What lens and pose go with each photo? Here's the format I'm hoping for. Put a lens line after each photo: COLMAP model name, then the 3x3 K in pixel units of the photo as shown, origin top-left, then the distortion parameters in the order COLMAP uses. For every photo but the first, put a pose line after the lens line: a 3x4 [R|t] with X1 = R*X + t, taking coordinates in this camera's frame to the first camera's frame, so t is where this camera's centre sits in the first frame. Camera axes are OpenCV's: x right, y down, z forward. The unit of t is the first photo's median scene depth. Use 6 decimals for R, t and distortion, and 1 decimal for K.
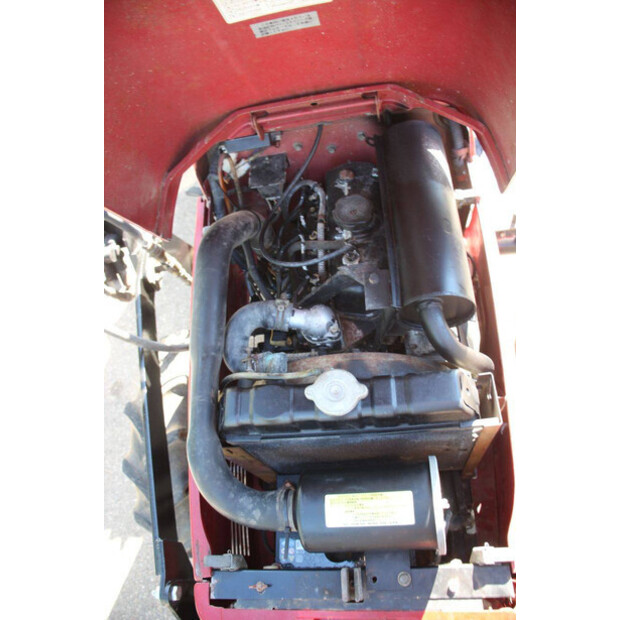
lens RADIAL K [[508.2, 0, 310.0], [0, 508.2, 310.0], [0, 0, 1]] dist [-0.168495, 0.139125]
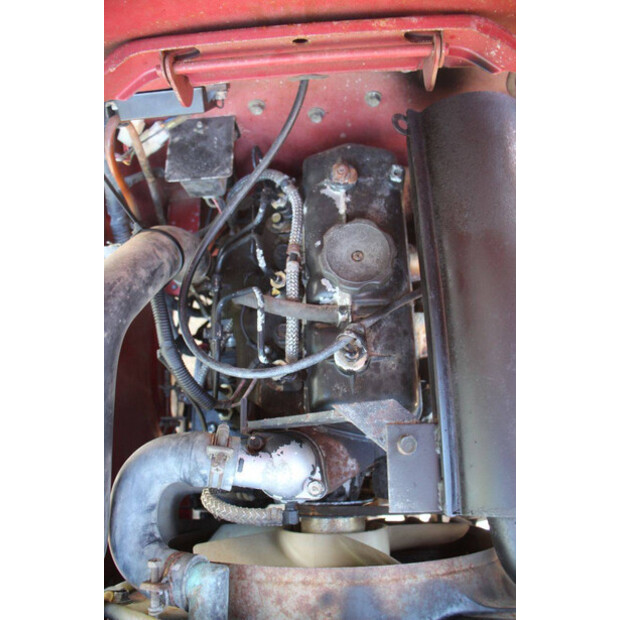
lens RADIAL K [[508.2, 0, 310.0], [0, 508.2, 310.0], [0, 0, 1]] dist [-0.168495, 0.139125]
pose [[0.992265, 0.032465, 0.119814, -0.025755], [-0.053019, 0.983568, 0.172580, -0.219733], [-0.112242, -0.177597, 0.977681, 0.450102]]
